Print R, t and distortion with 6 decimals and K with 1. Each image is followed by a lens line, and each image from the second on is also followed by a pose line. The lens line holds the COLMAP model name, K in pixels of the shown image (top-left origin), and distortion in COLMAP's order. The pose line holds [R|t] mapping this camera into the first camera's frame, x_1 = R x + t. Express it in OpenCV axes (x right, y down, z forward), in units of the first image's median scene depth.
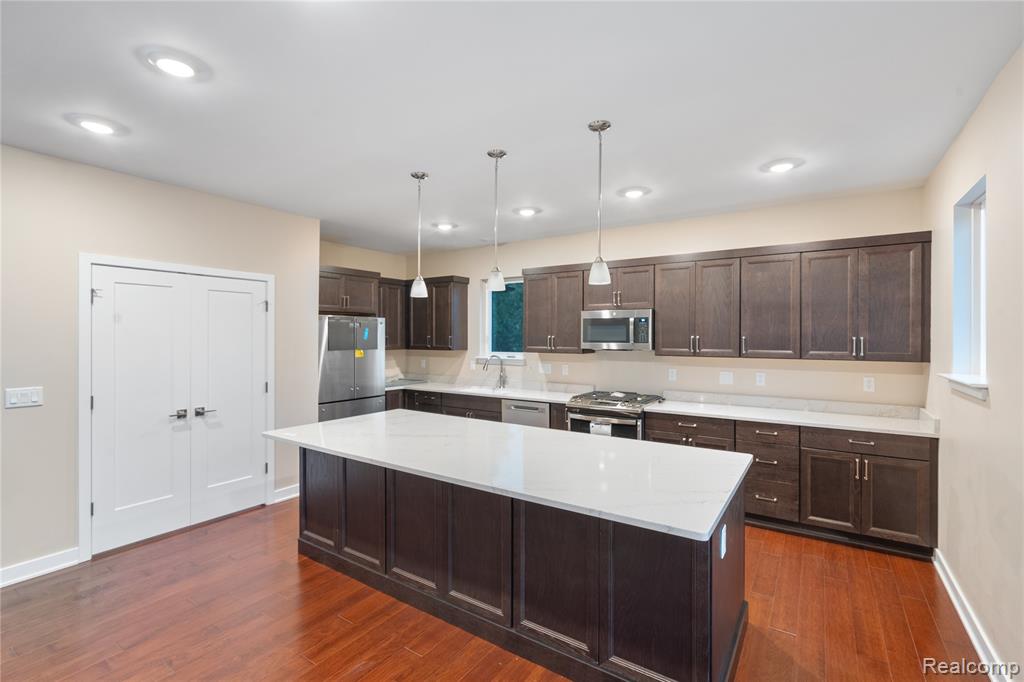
lens RADIAL K [[463.4, 0, 510.1], [0, 463.4, 335.8], [0, 0, 1]] dist [-0.000514, 0.000161]
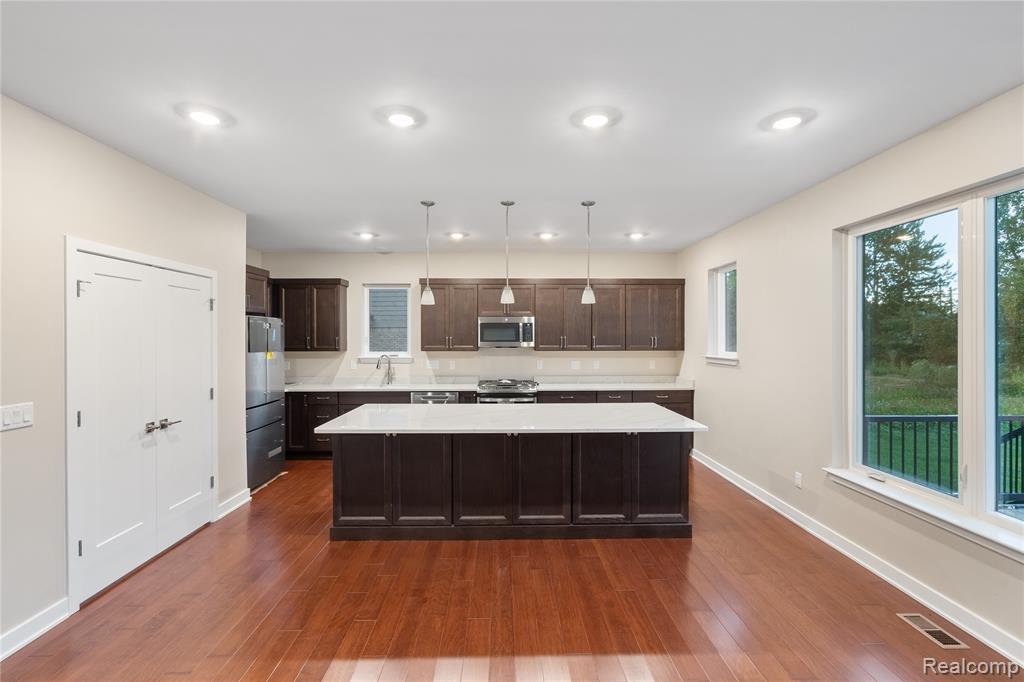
lens RADIAL K [[463.4, 0, 510.1], [0, 463.4, 335.8], [0, 0, 1]] dist [-0.000514, 0.000161]
pose [[0.819521, -0.001800, 0.573046, -0.543044], [0.002654, 0.999996, -0.000655, -0.000906], [-0.573043, 0.002057, 0.819523, -0.083446]]
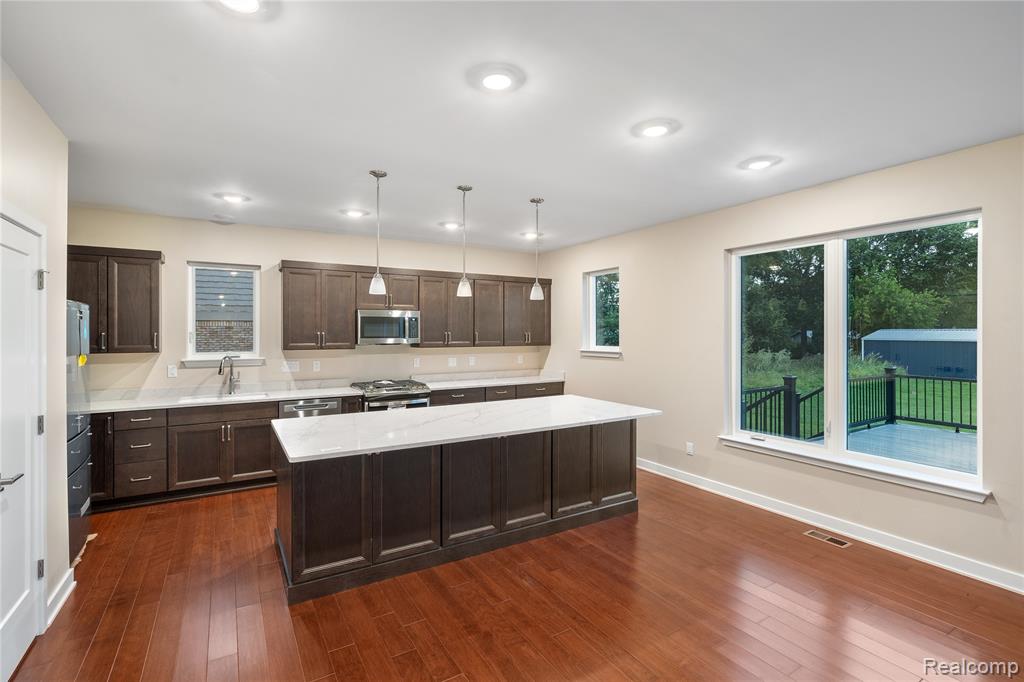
lens RADIAL K [[472.3, 0, 509.1], [0, 472.3, 331.8], [0, 0, 1]] dist [-0.001319, 0.000412]
pose [[0.420658, -0.000340, 0.907219, -0.771335], [0.000234, 1.000000, 0.000266, -0.001482], [-0.907219, 0.000100, 0.420658, 0.234806]]
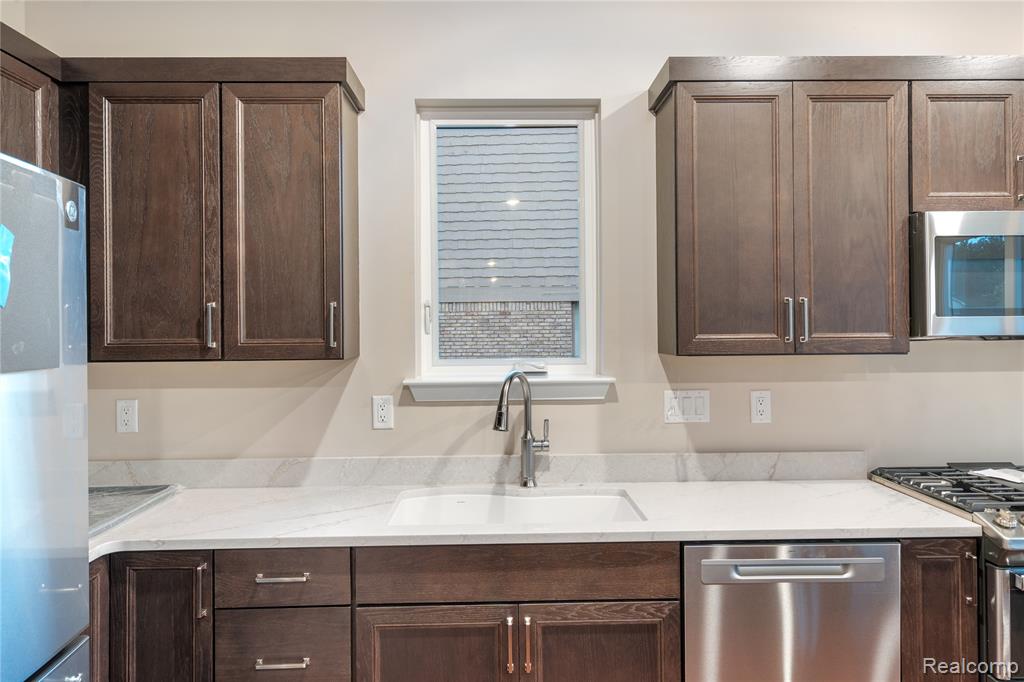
lens RADIAL K [[692.5, 0, 512.4], [0, 692.5, 321.2], [0, 0, 1]] dist [-0.000893, 0.000572]
pose [[0.815165, -0.004665, 0.579210, -0.355756], [0.009843, 0.999935, -0.005800, 0.019199], [-0.579145, 0.010429, 0.815158, 0.867958]]
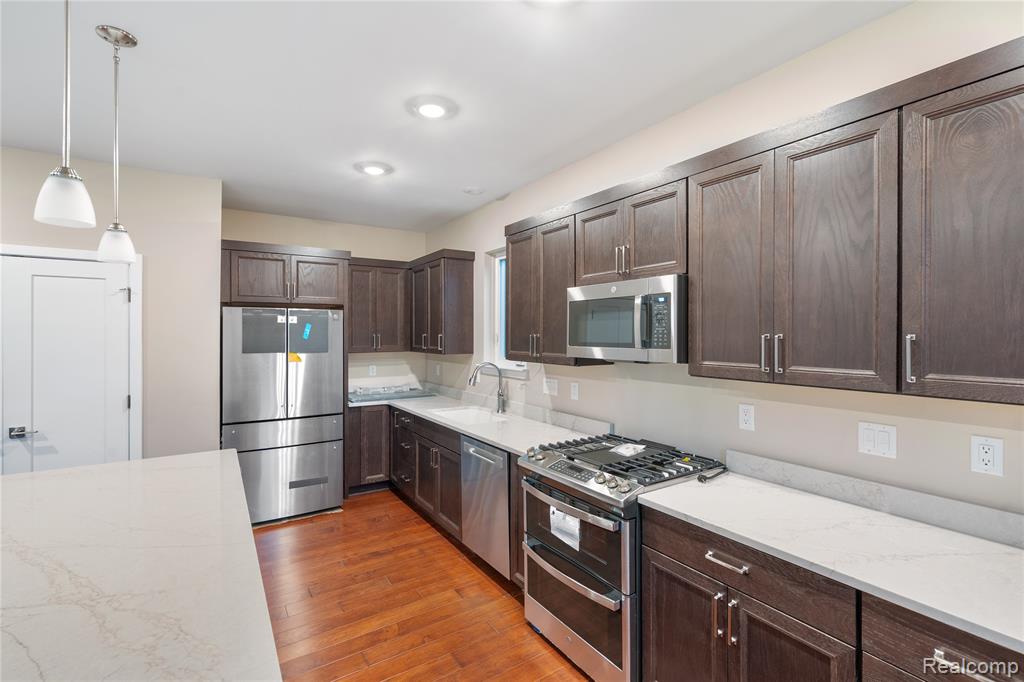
lens RADIAL K [[463.4, 0, 510.1], [0, 463.4, 335.8], [0, 0, 1]] dist [-0.000514, 0.000161]
pose [[0.920669, -0.000962, -0.390344, 0.333852], [0.002351, 0.999992, 0.003082, 0.001272], [0.390338, -0.003756, 0.920664, 0.520722]]
